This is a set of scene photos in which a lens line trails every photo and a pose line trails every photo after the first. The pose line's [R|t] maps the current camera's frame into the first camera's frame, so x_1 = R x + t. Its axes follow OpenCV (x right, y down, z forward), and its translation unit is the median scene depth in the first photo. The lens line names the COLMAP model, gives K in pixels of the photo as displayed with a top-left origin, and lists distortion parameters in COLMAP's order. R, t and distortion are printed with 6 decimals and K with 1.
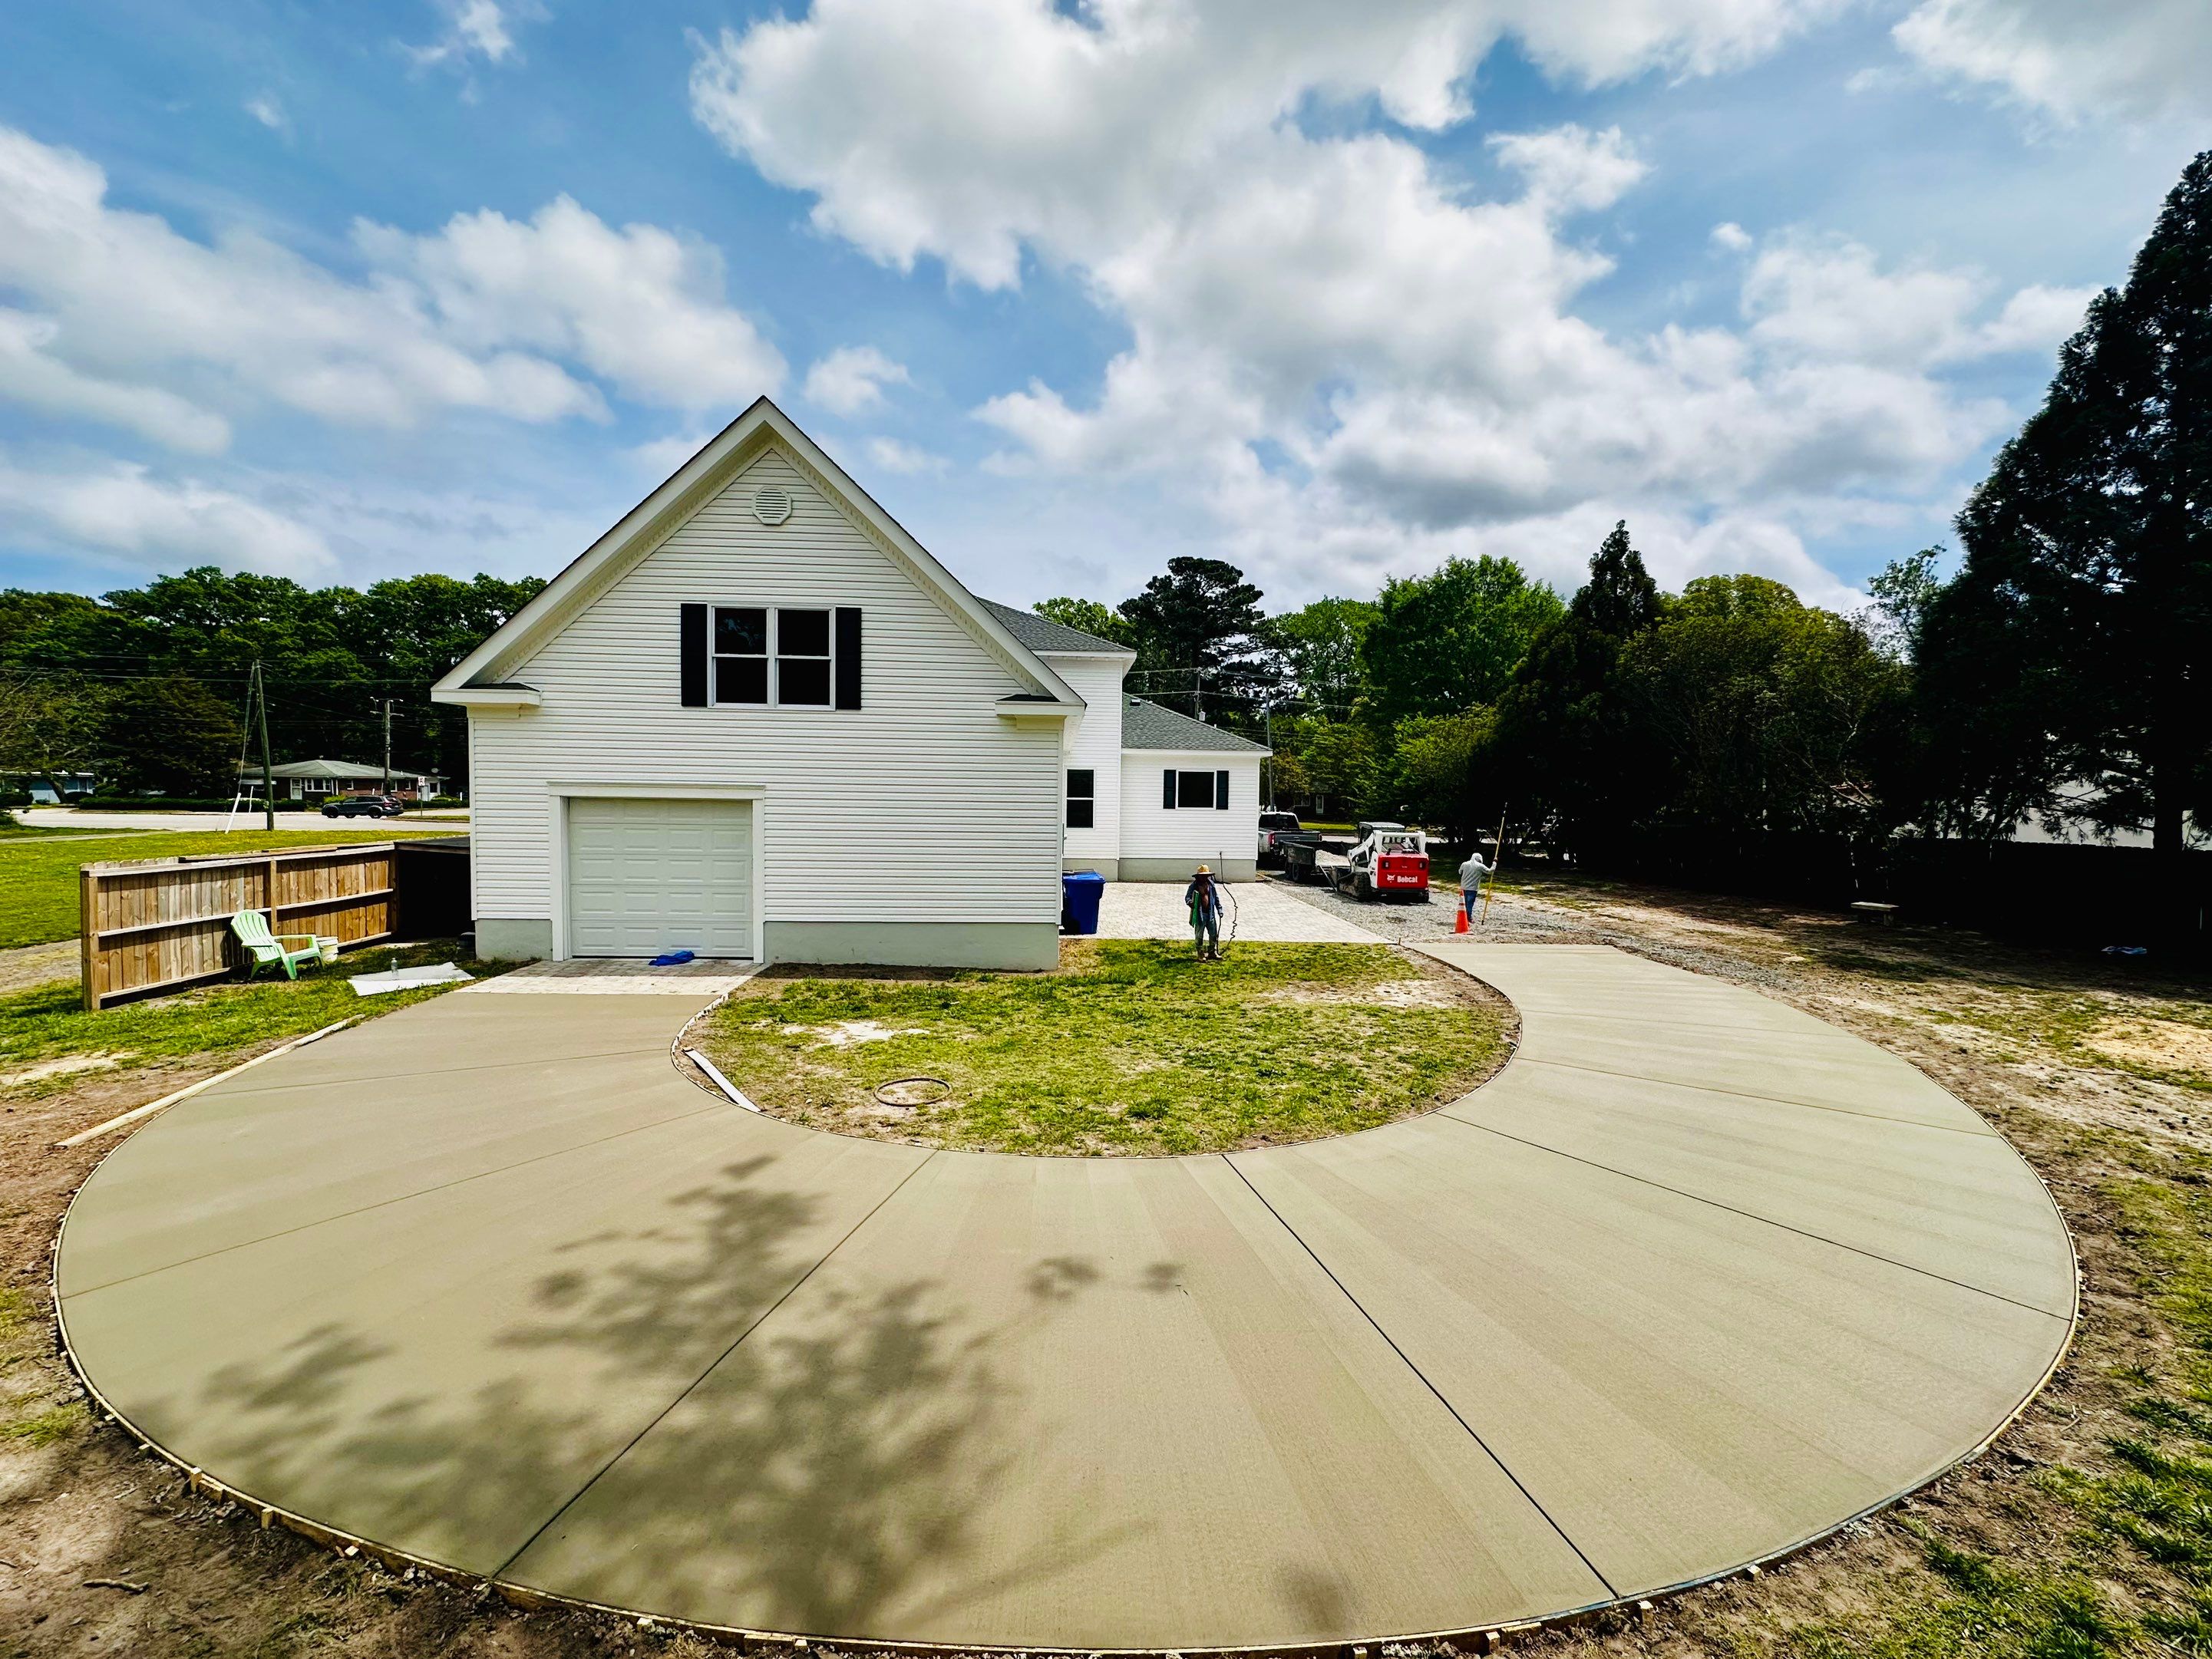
lens RADIAL K [[887.7, 0, 1102.8], [0, 887.7, 828.0], [0, 0, 1]] dist [-0.000490, -0.000229]
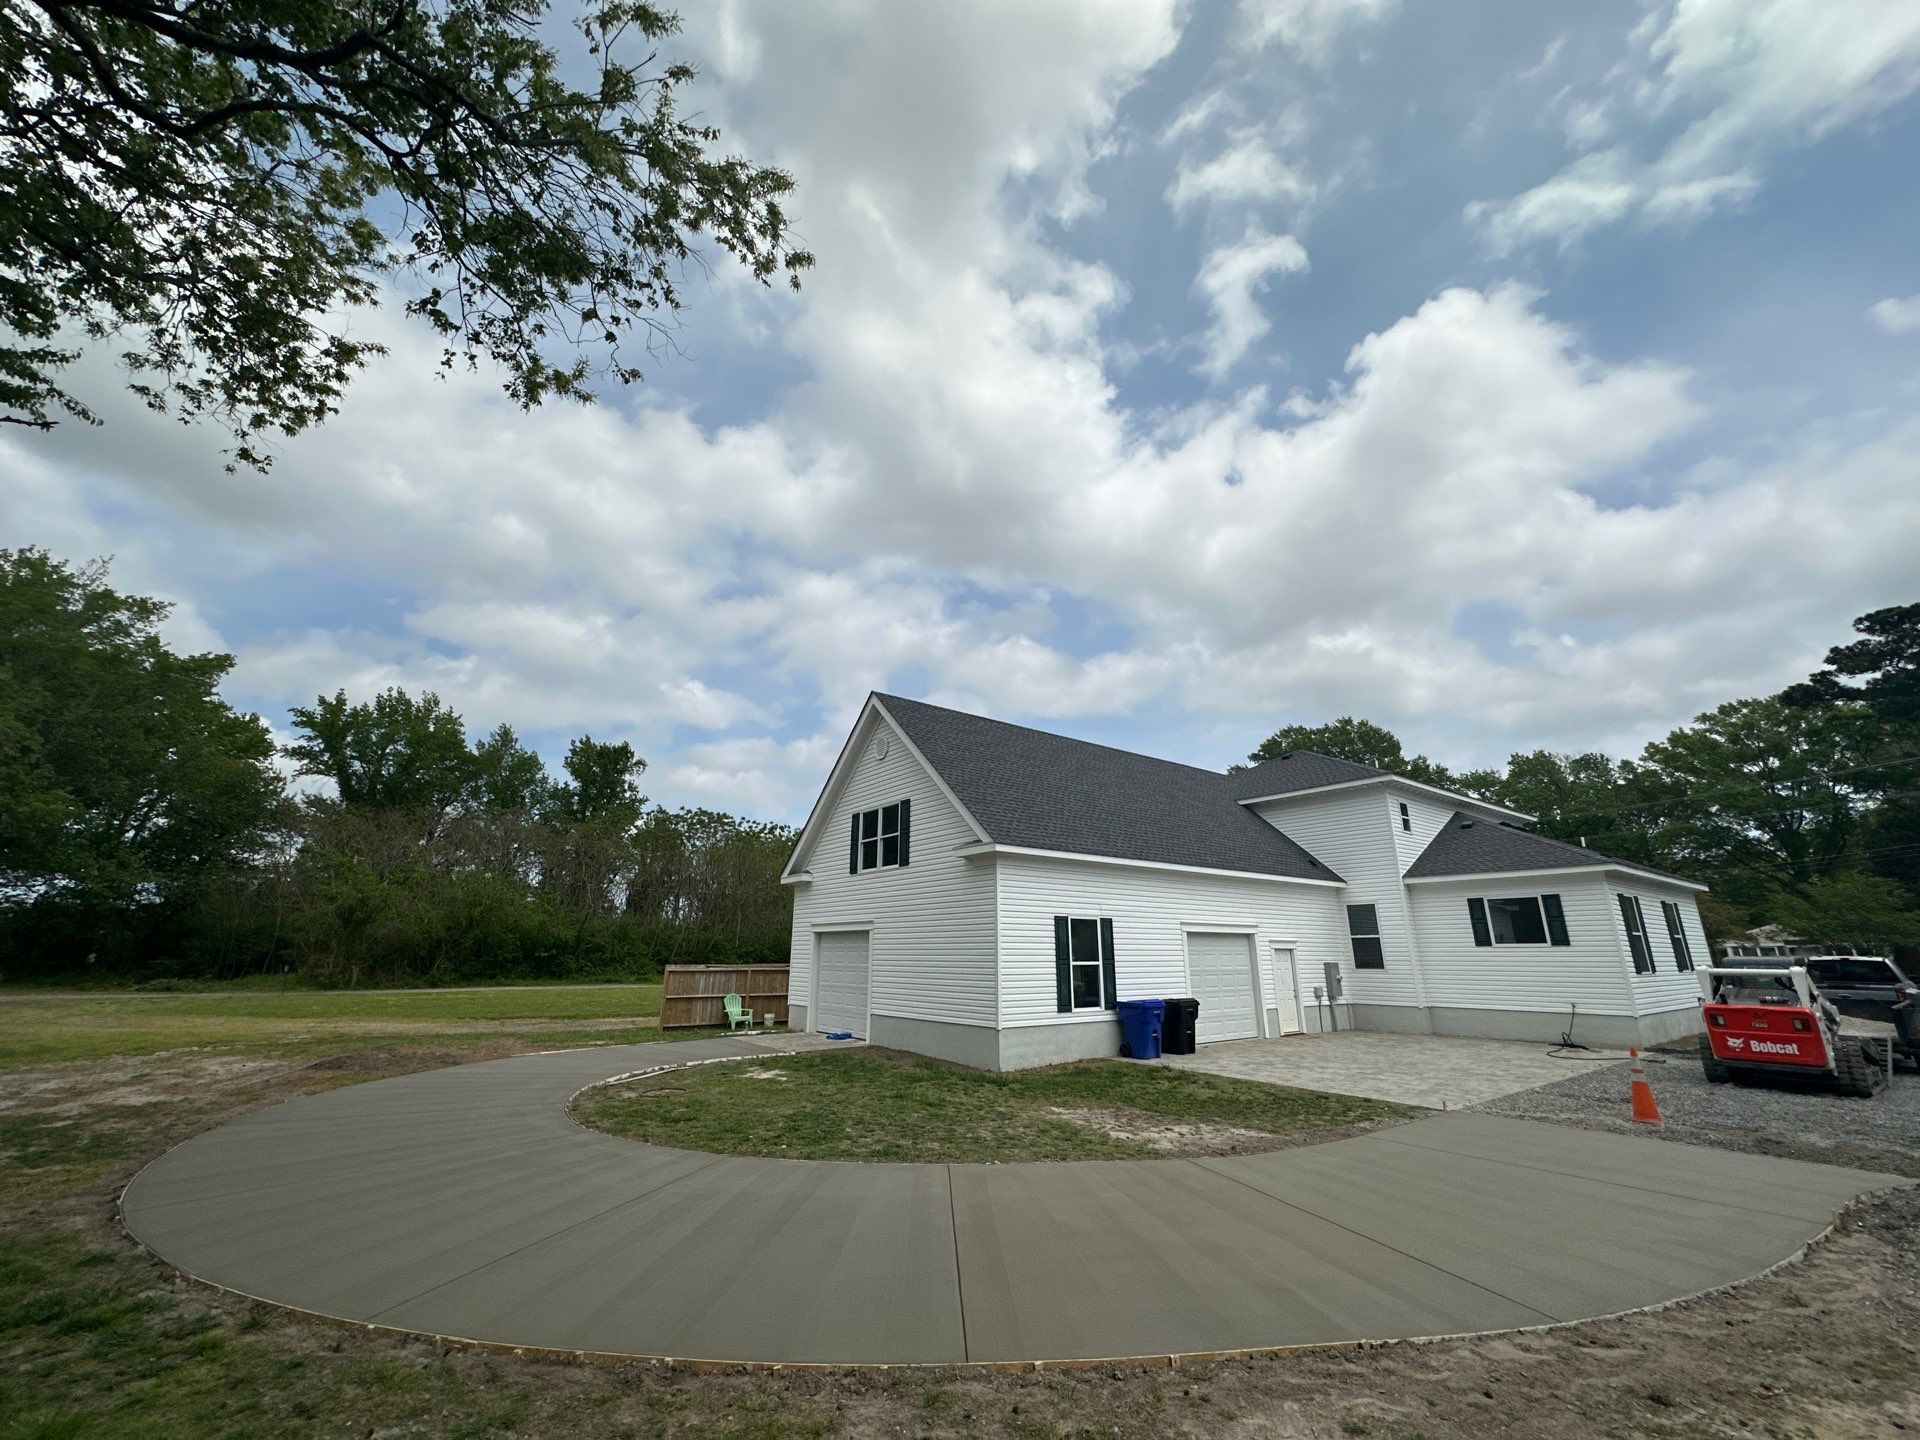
lens RADIAL K [[770.6, 0, 957.2], [0, 770.6, 718.7], [0, 0, 1]] dist [-0.000490, -0.000229]
pose [[0.565642, -0.252681, -0.784985, 0.676884], [-0.027787, 0.945519, -0.324378, 0.041036], [0.824183, 0.205294, 0.527804, 0.263158]]
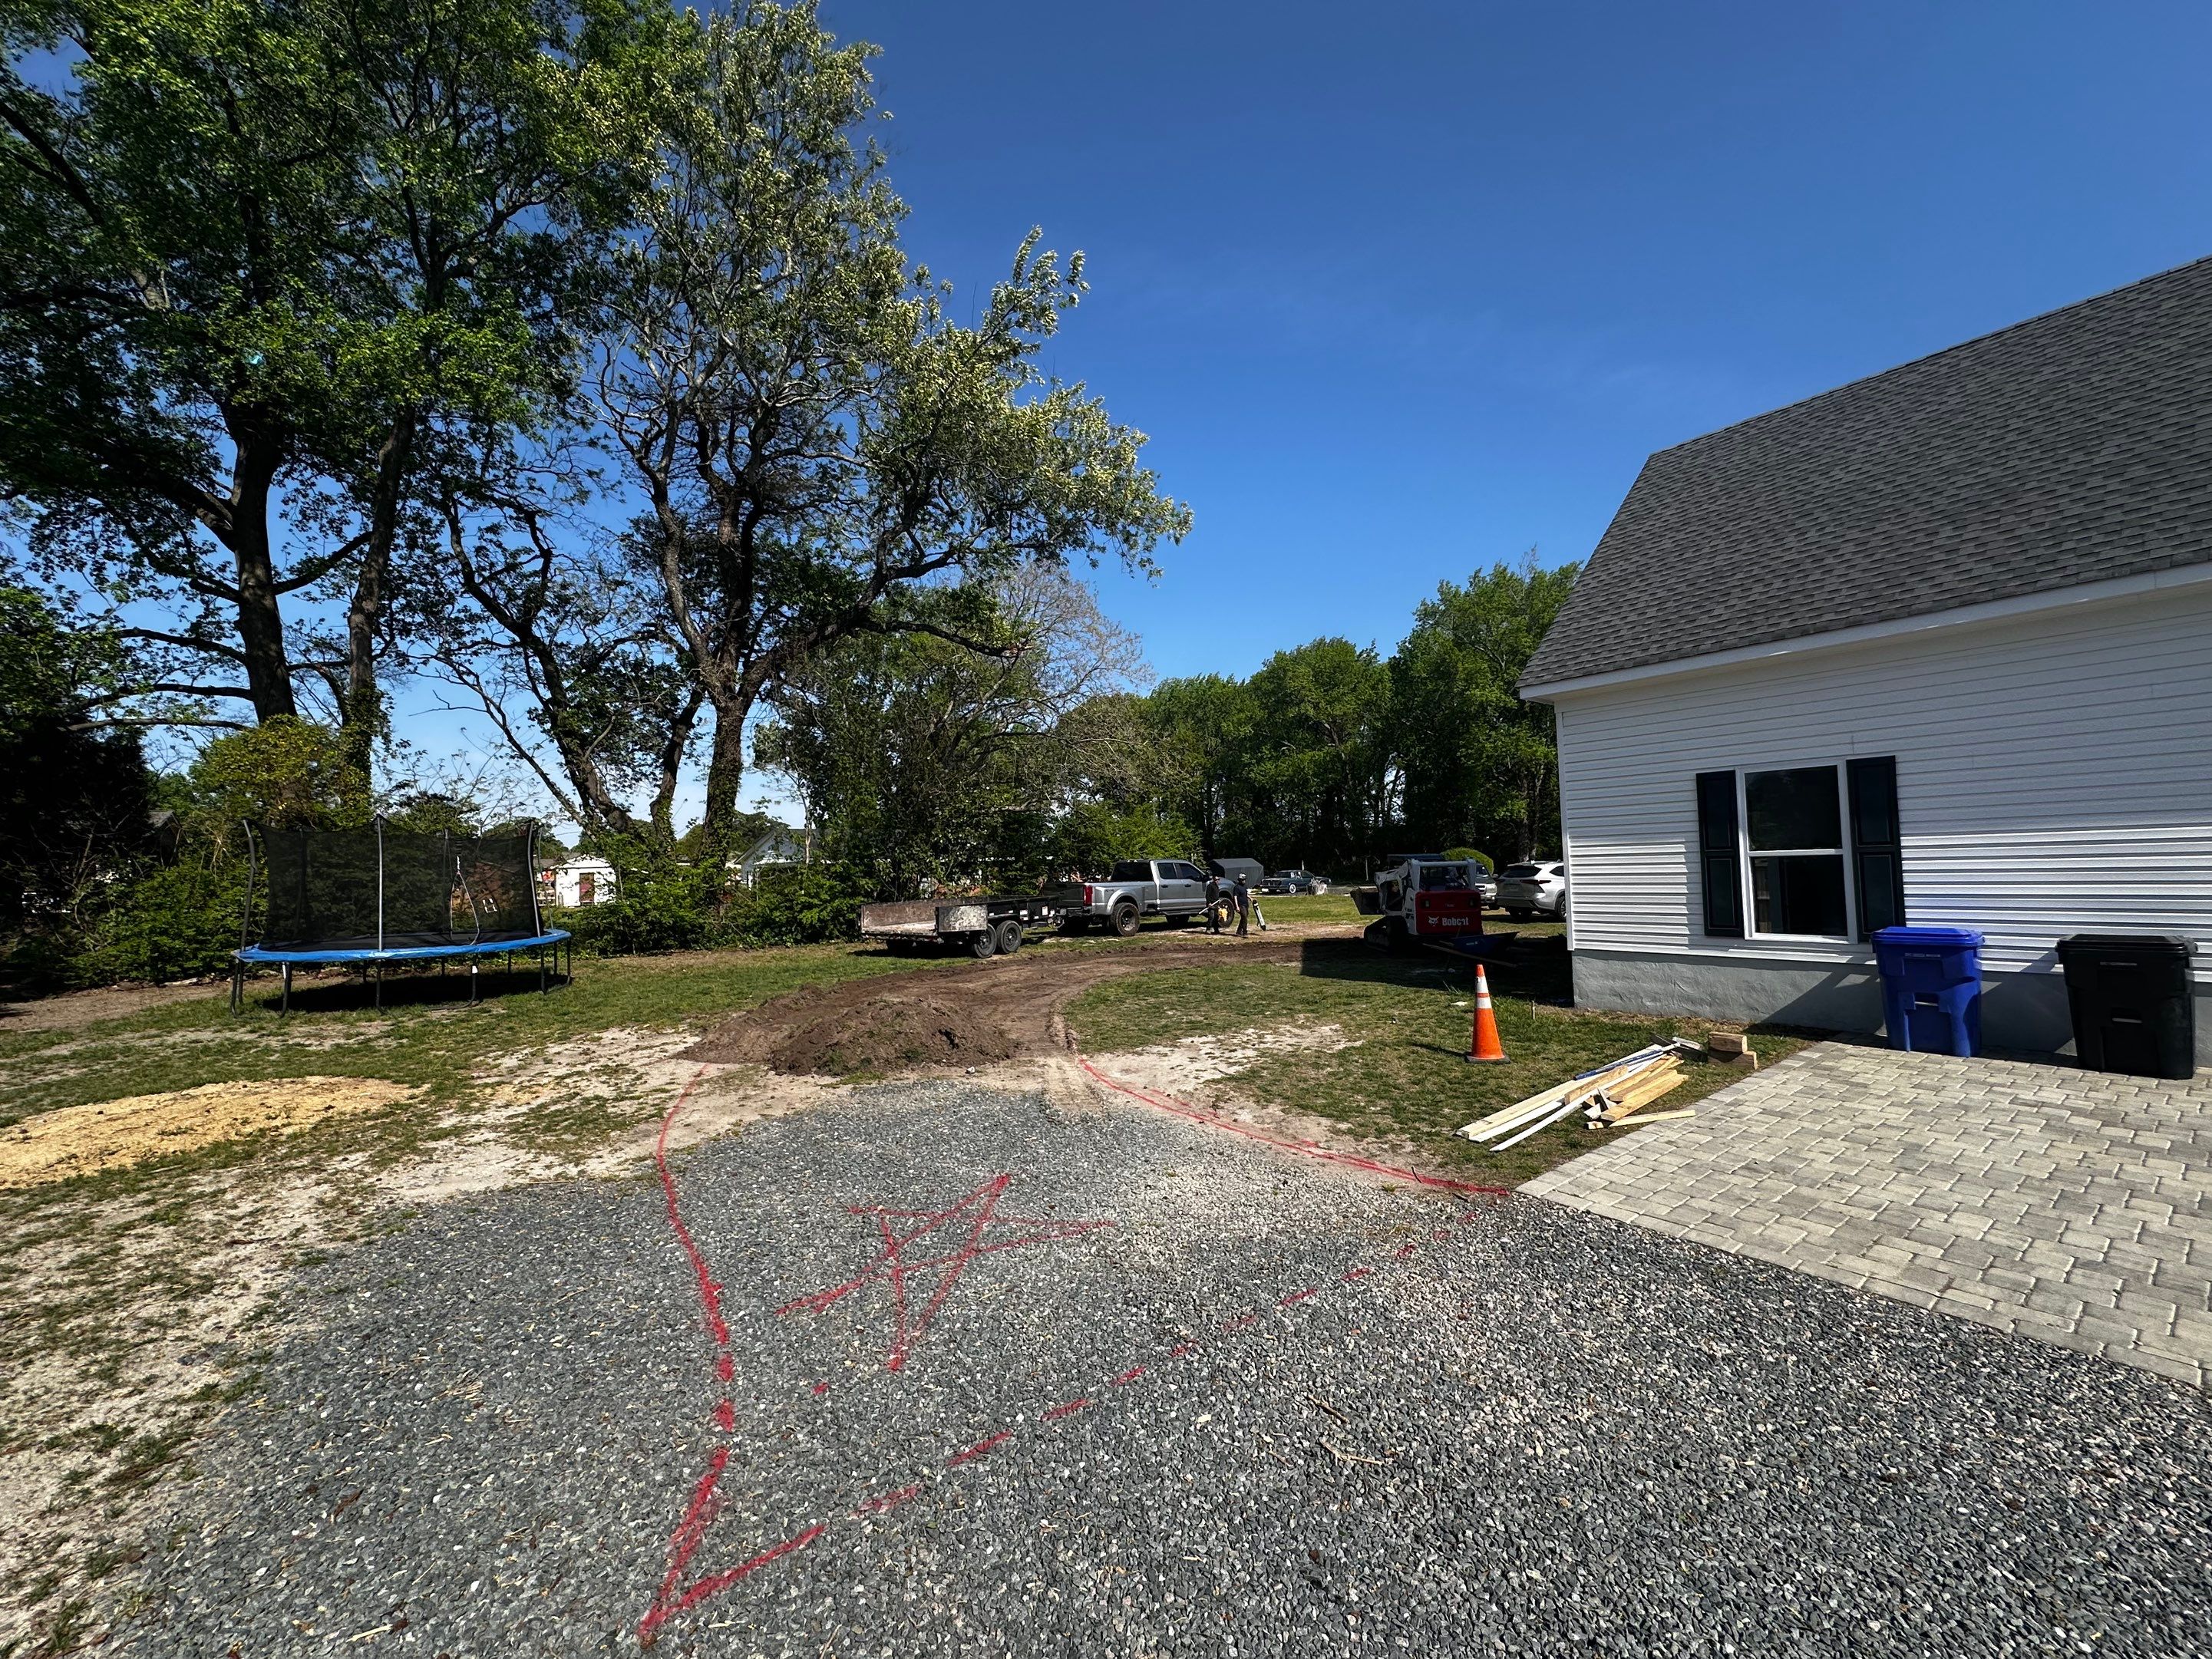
lens RADIAL K [[887.7, 0, 1102.8], [0, 887.7, 828.0], [0, 0, 1]] dist [-0.000490, -0.000229]
pose [[-0.837028, -0.017166, -0.546891, 0.612040], [-0.006740, 0.999755, -0.021065, 0.012787], [0.547119, -0.013946, -0.836939, 1.178056]]
